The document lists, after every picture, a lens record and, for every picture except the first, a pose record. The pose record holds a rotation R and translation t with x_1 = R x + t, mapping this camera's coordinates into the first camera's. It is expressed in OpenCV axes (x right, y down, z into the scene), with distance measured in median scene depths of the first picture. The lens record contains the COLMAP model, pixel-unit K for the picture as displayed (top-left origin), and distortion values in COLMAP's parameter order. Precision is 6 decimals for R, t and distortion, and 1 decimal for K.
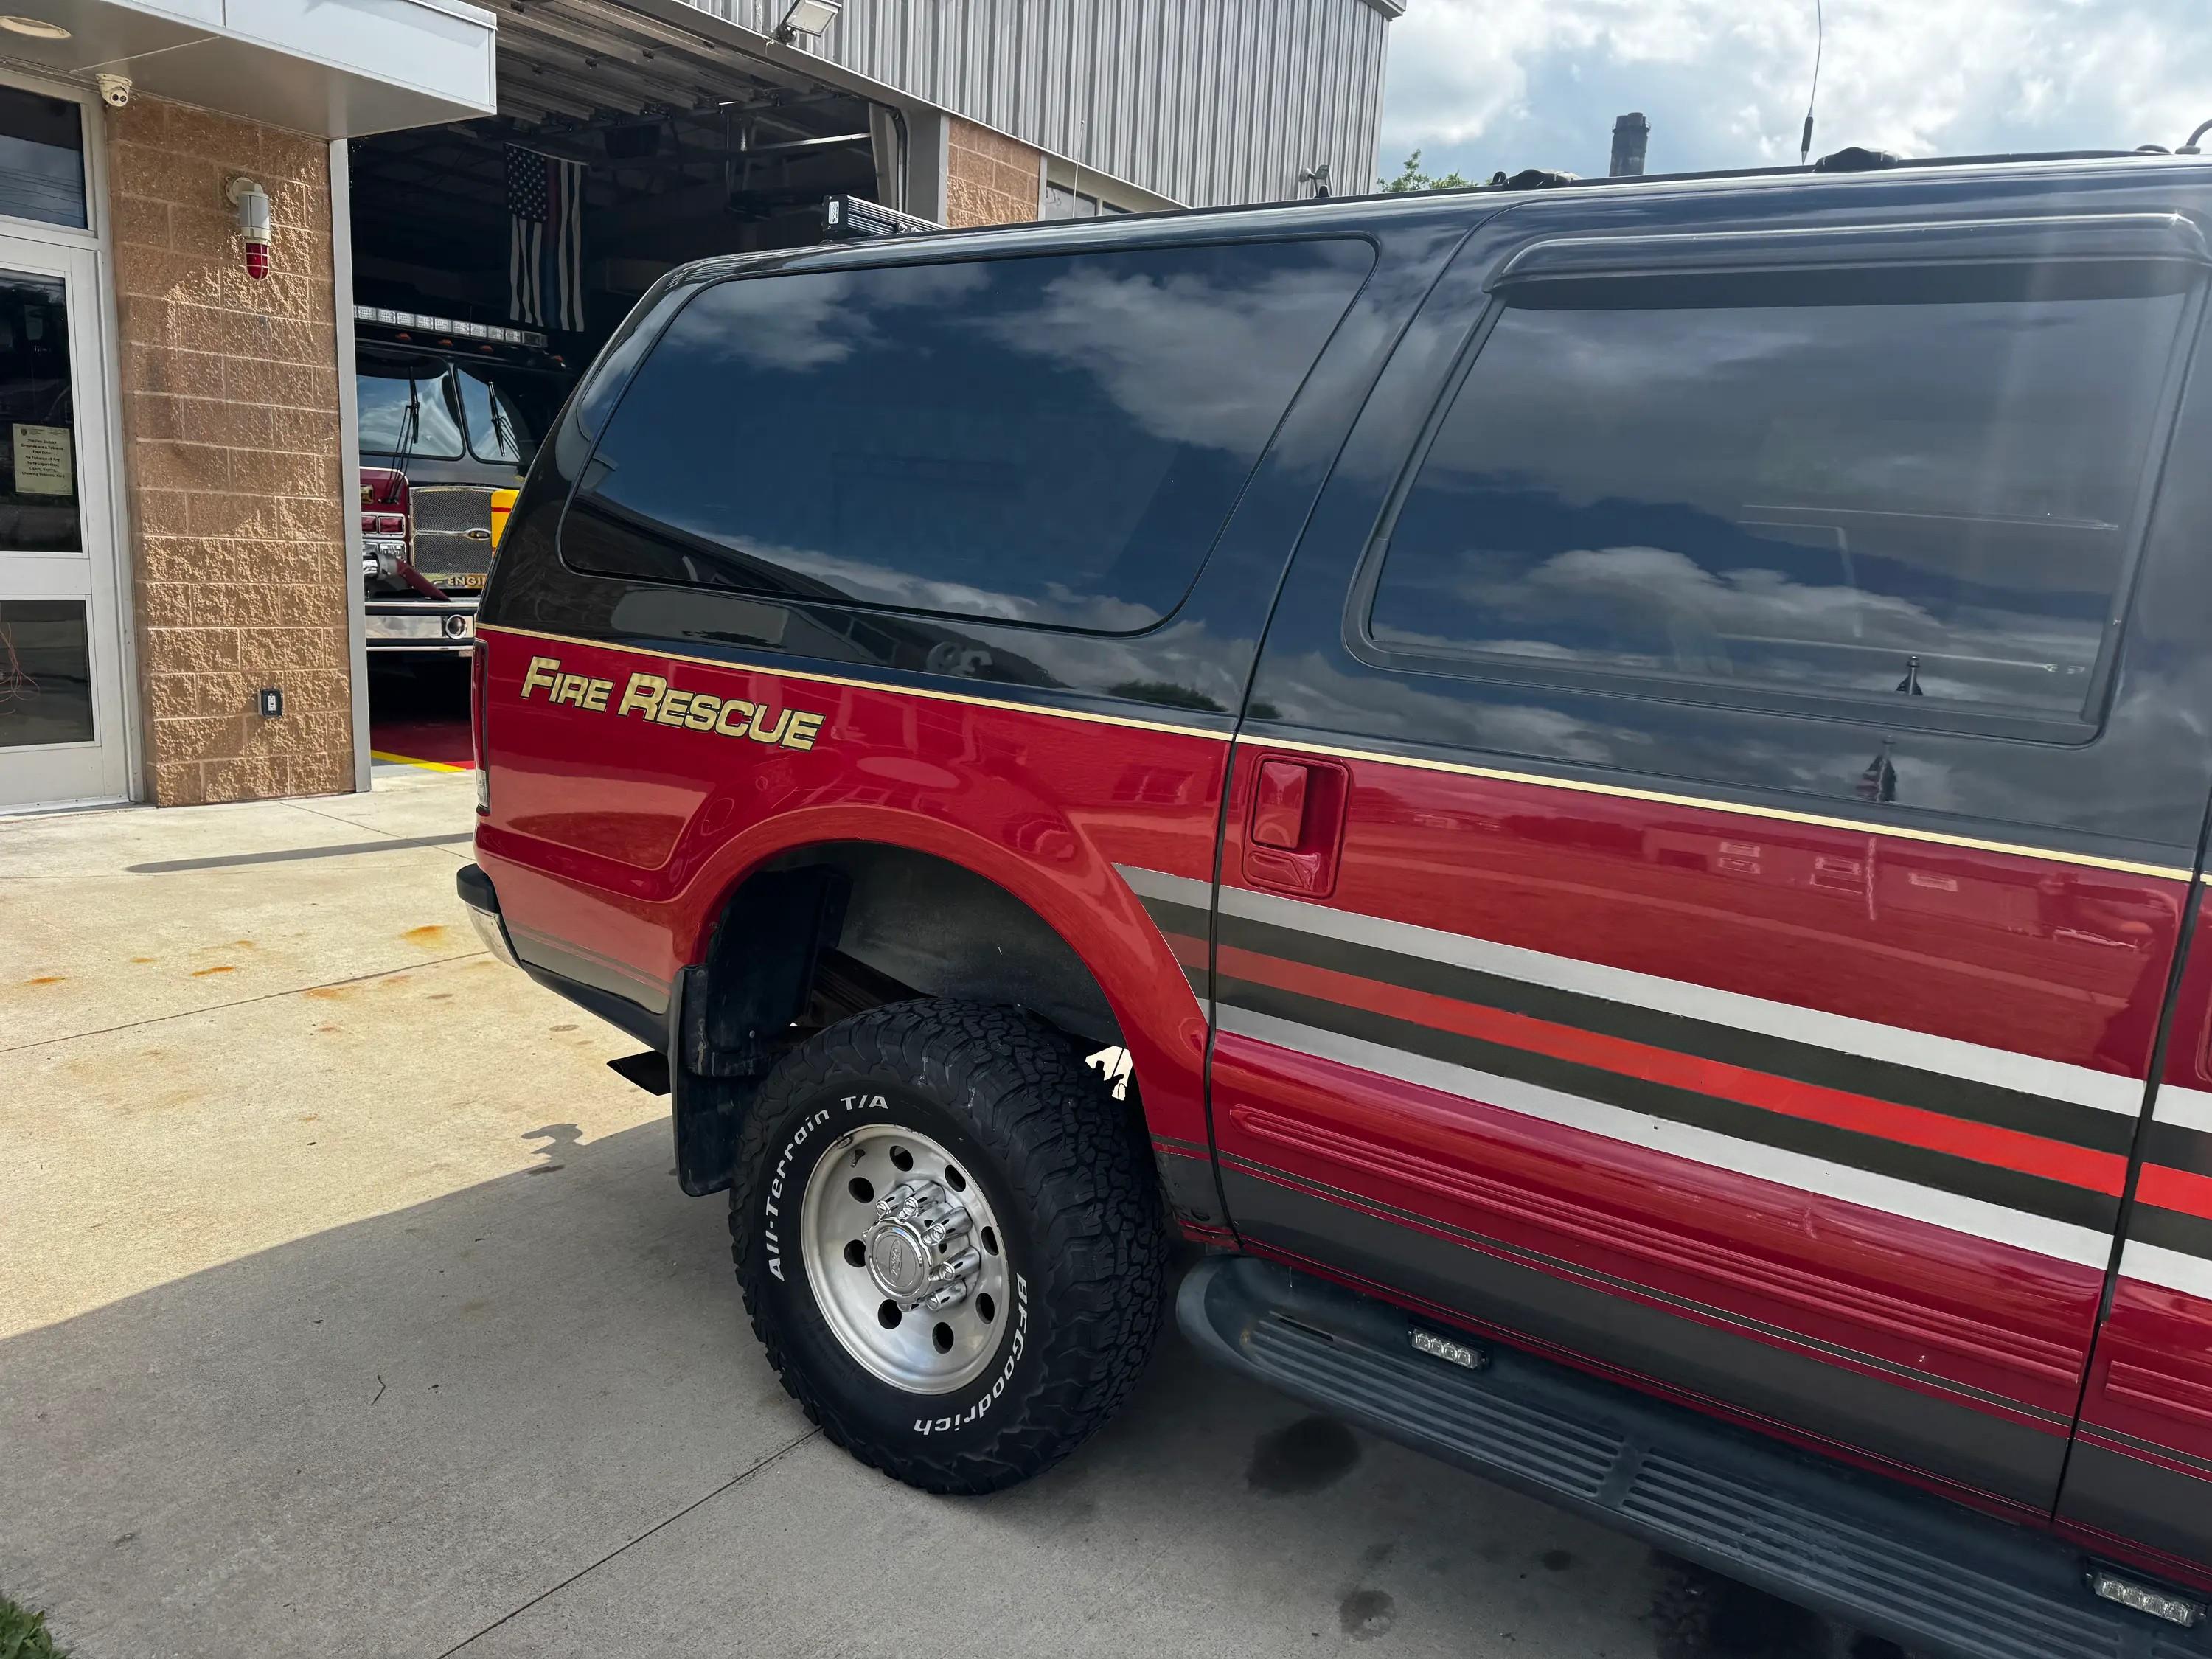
lens RADIAL K [[1554.6, 0, 1086.1], [0, 1554.6, 828.3], [0, 0, 1]] dist [0.087382, -0.101206]
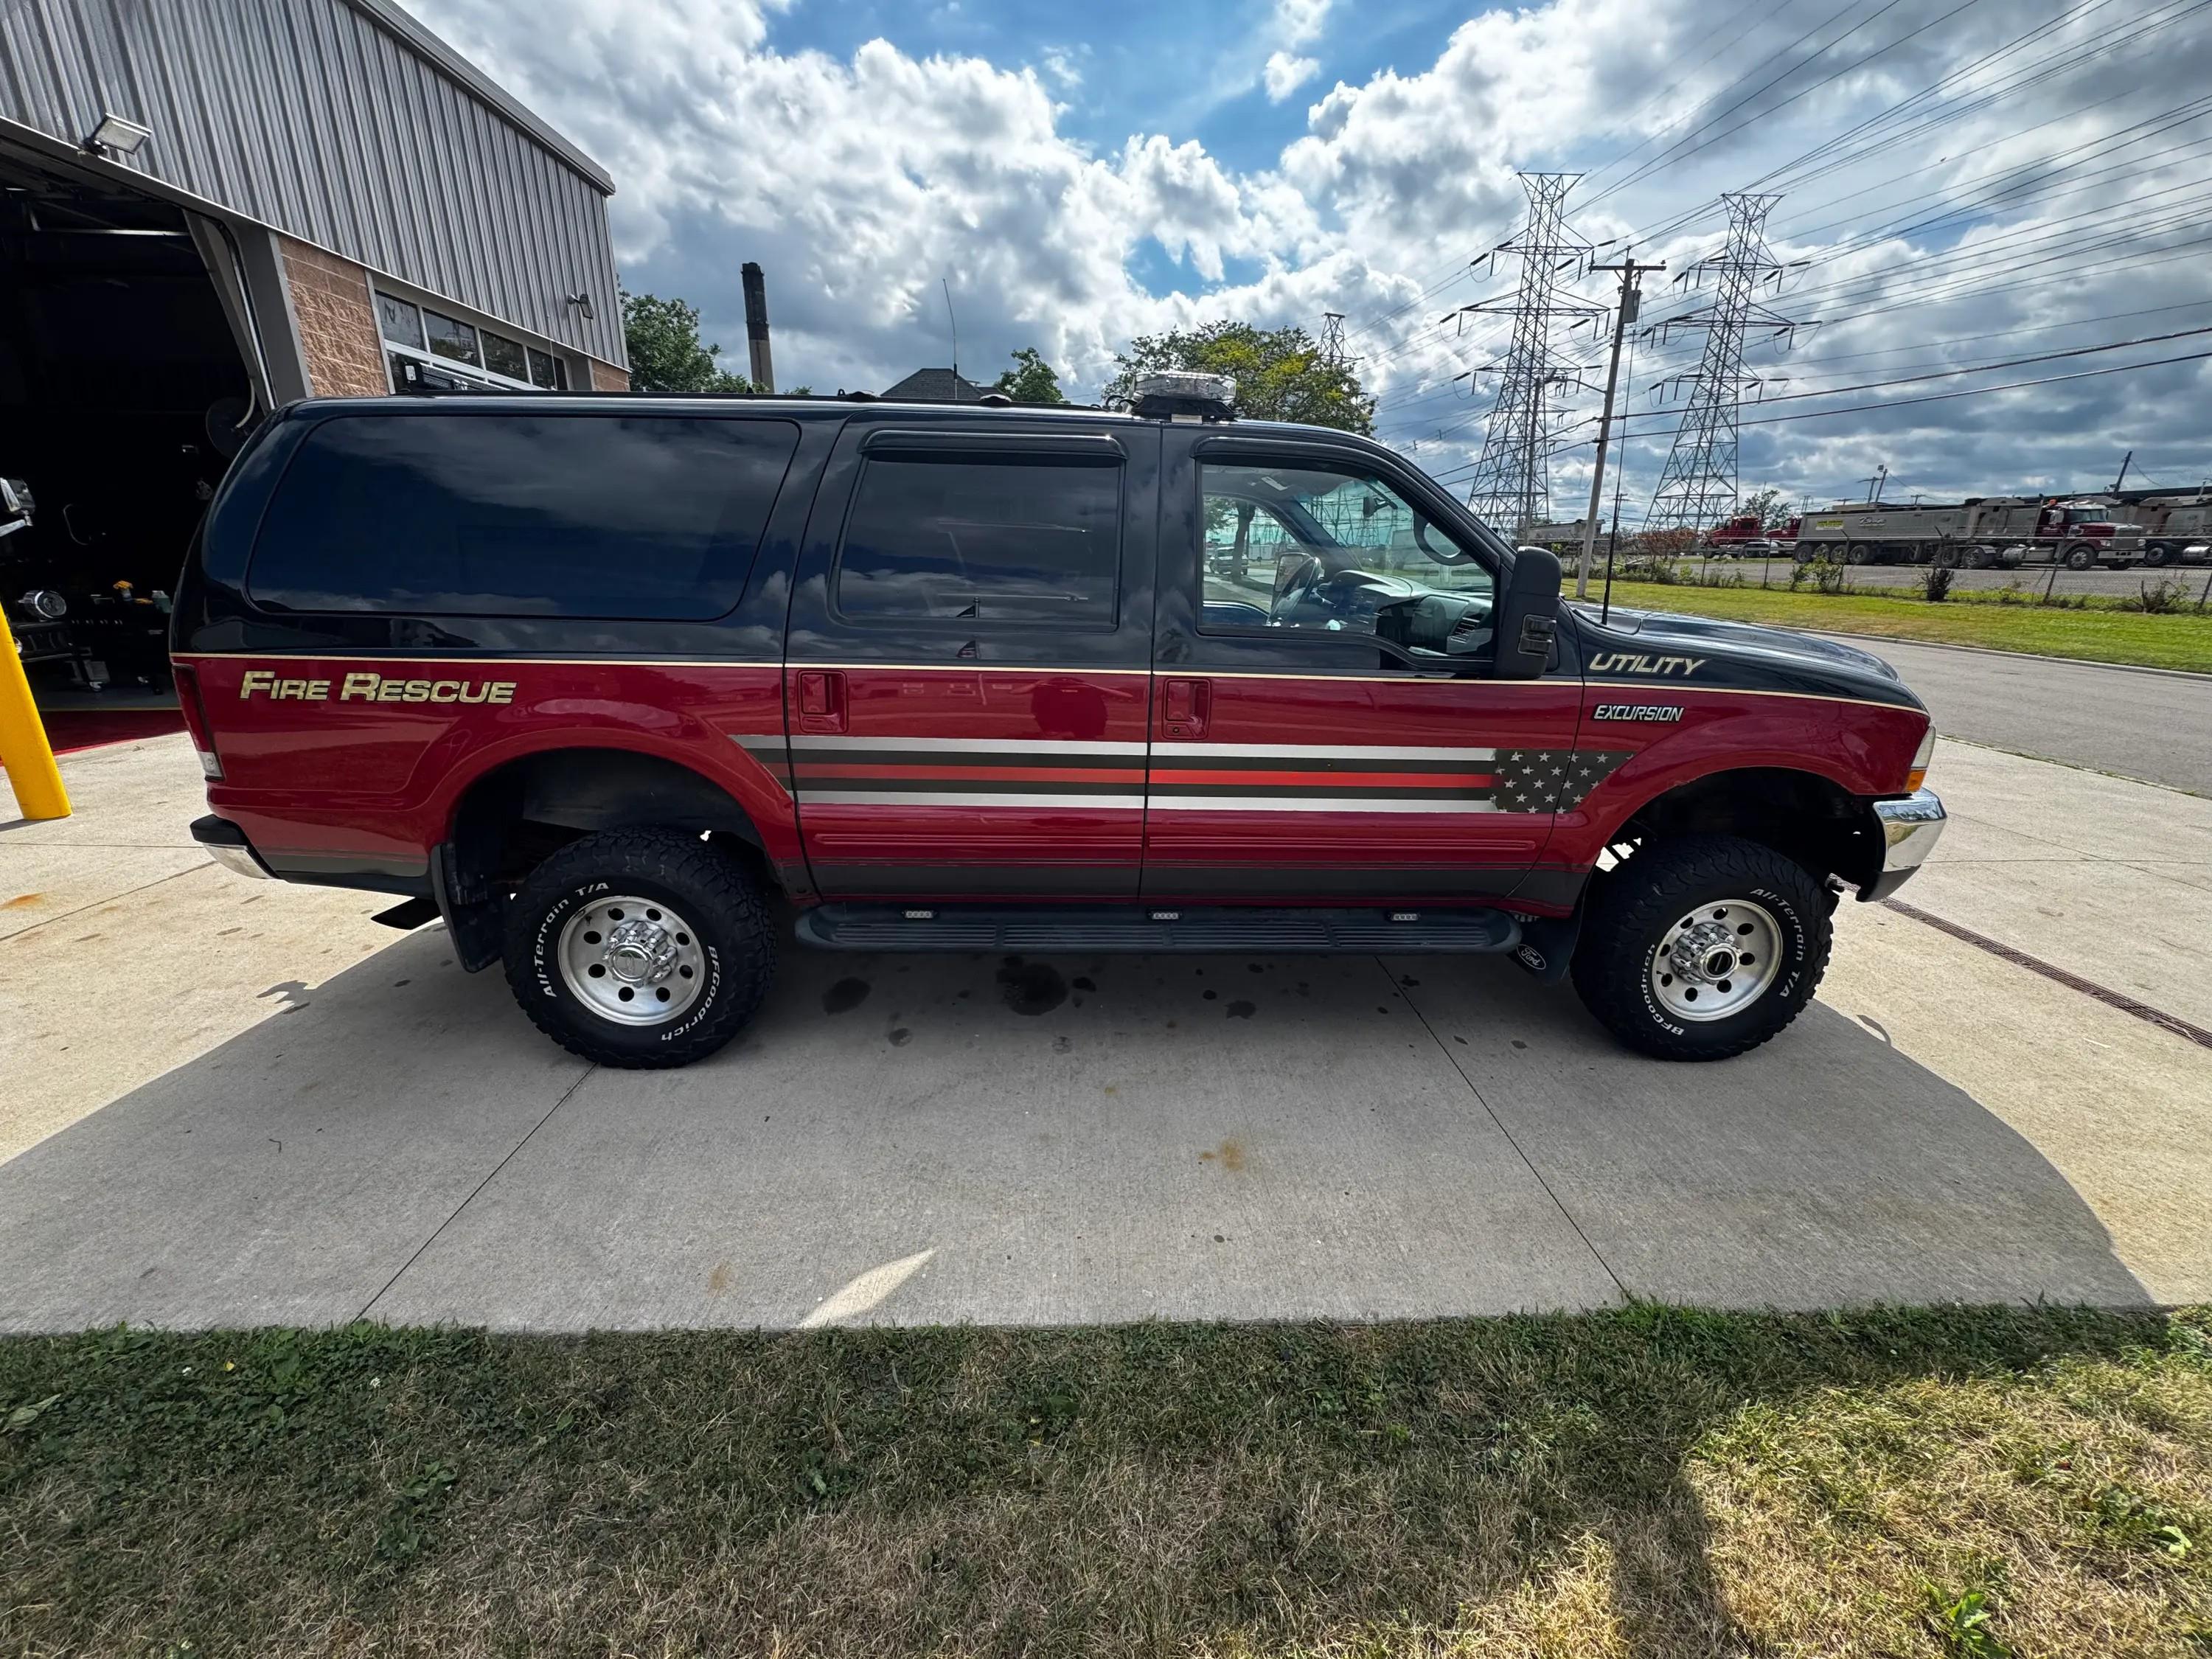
lens RADIAL K [[897.2, 0, 1097.0], [0, 897.2, 826.9], [0, 0, 1]] dist [-0.001652, -0.000235]
pose [[0.803315, -0.217006, 0.554611, -0.225223], [0.139160, 0.973868, 0.179488, -0.004330], [-0.579068, -0.067006, 0.812521, -0.203807]]
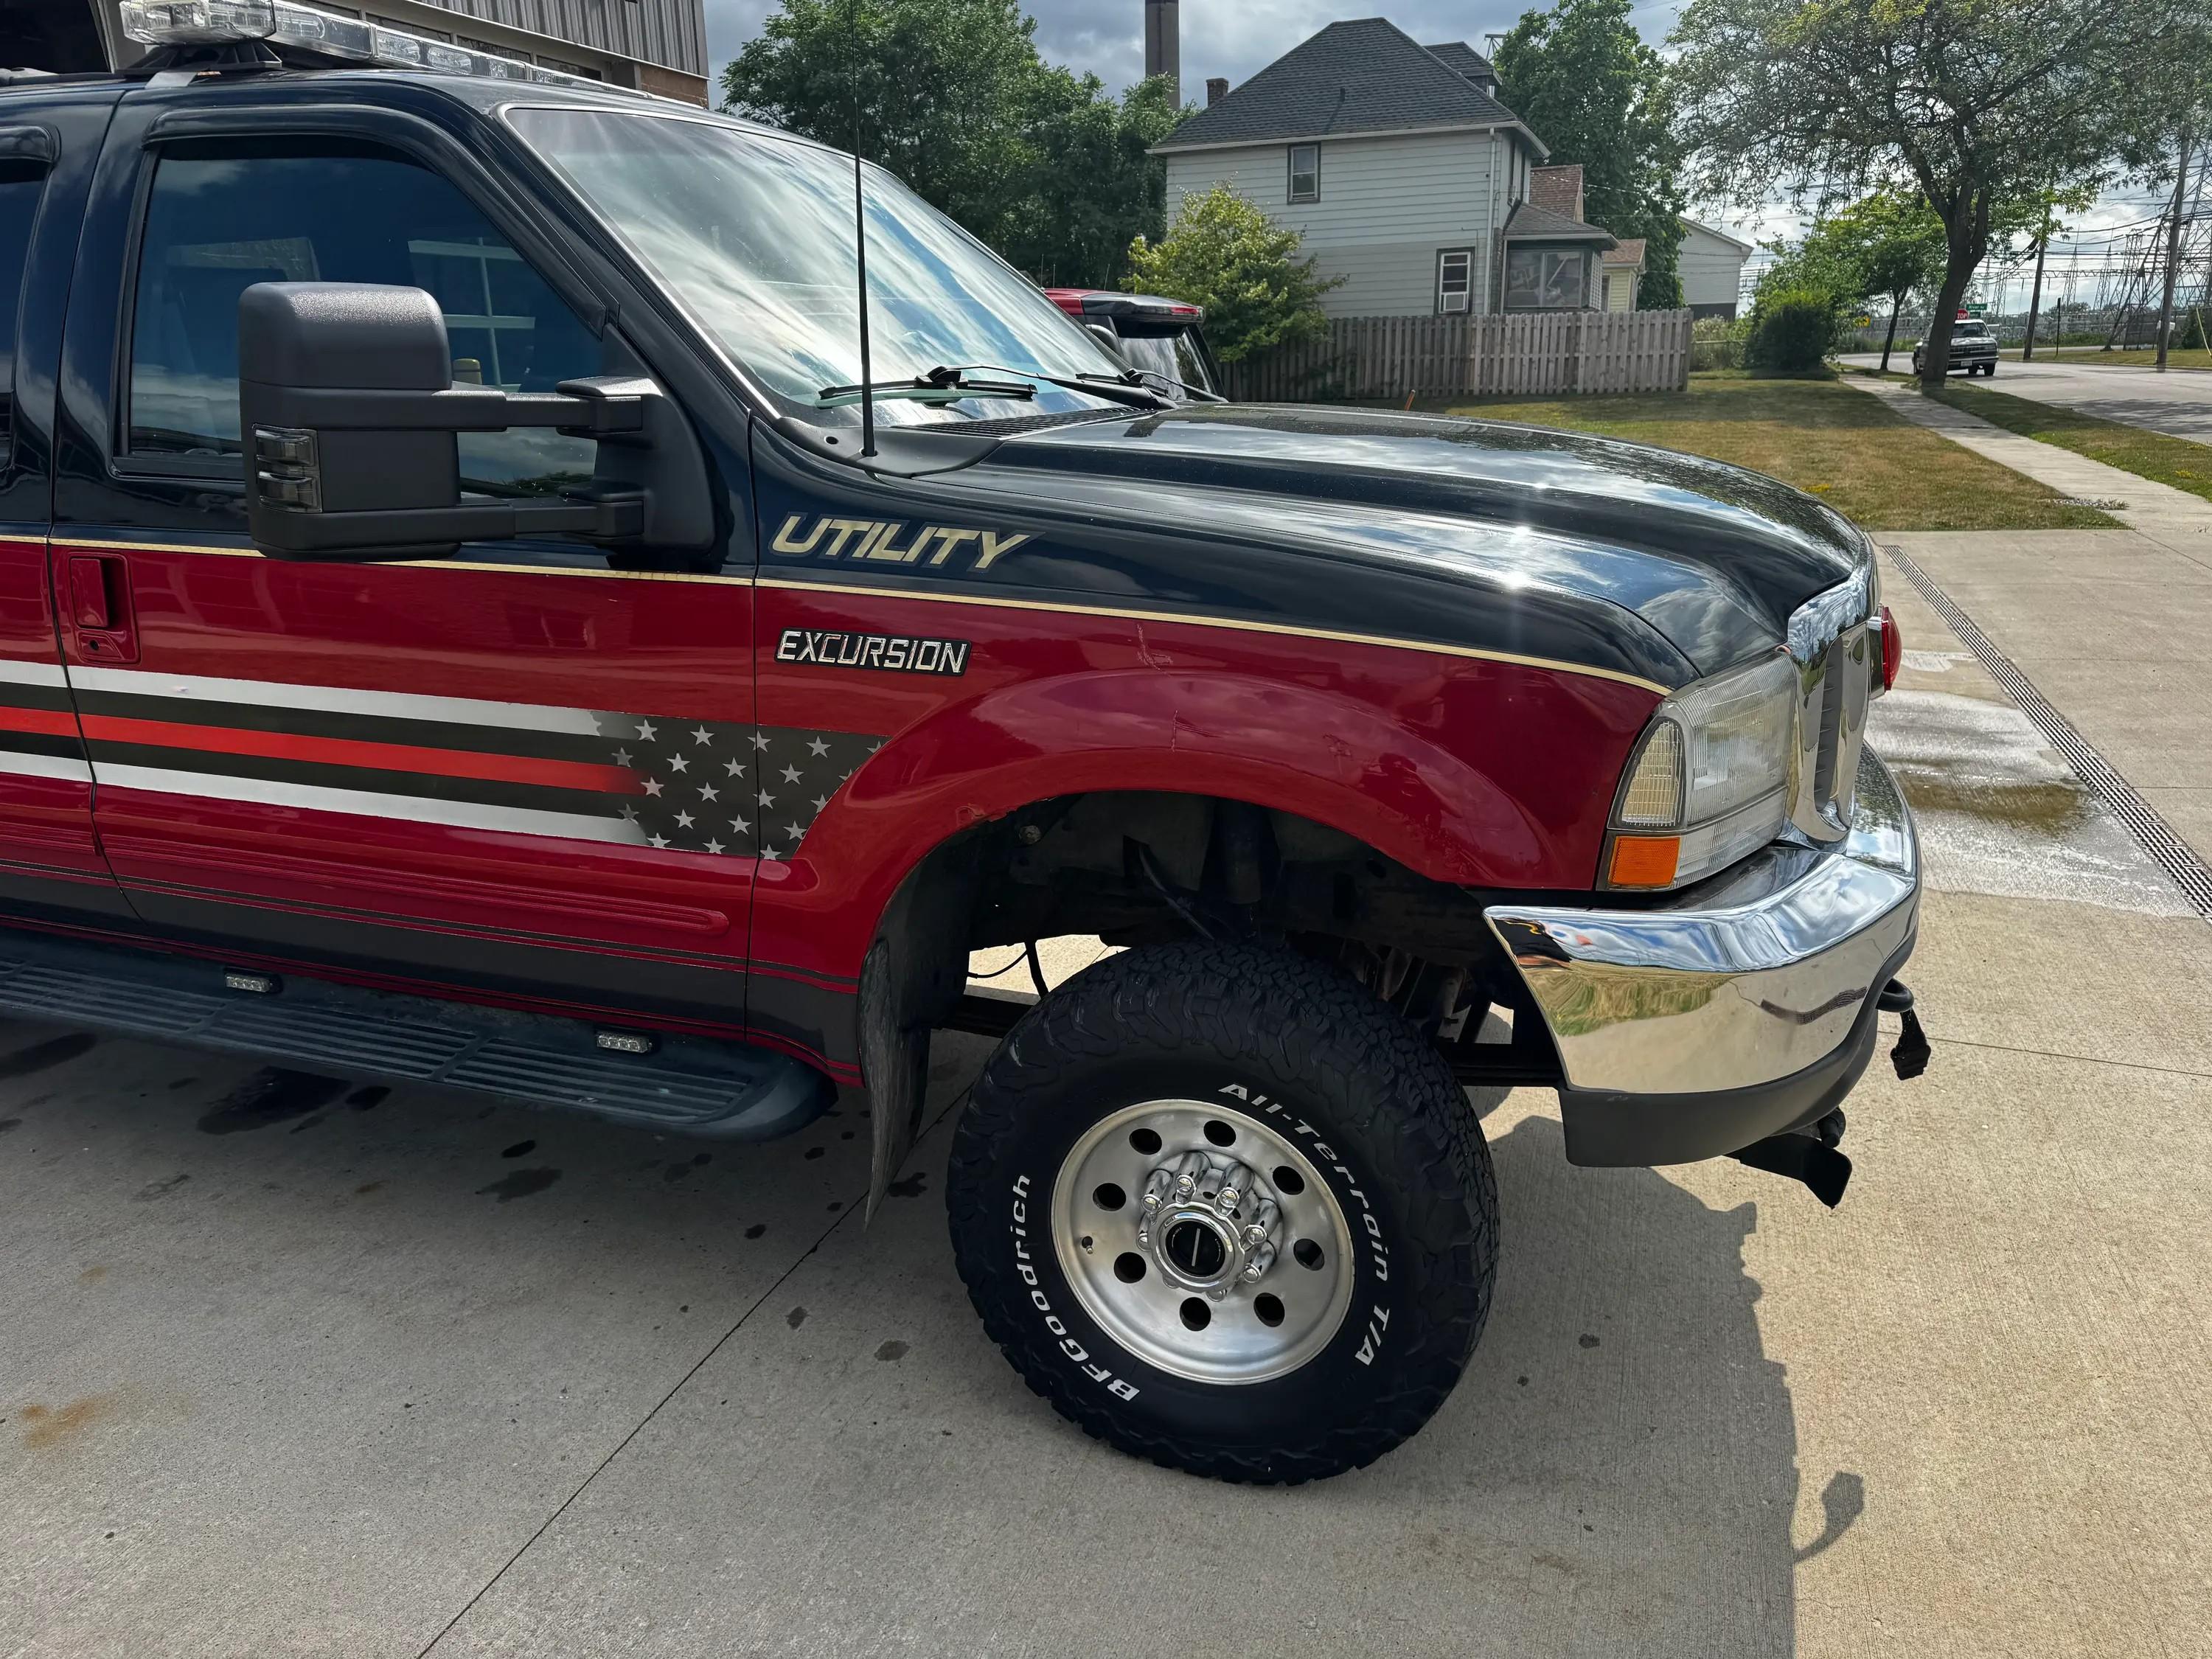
lens RADIAL K [[1622.6, 0, 1244.2], [0, 1622.6, 861.4], [0, 0, 1]] dist [0.021623, -0.003032]
pose [[0.969636, -0.135093, 0.203854, 0.885910], [0.109567, 0.985211, 0.131735, 0.158980], [-0.218636, -0.105400, 0.970097, -0.589890]]
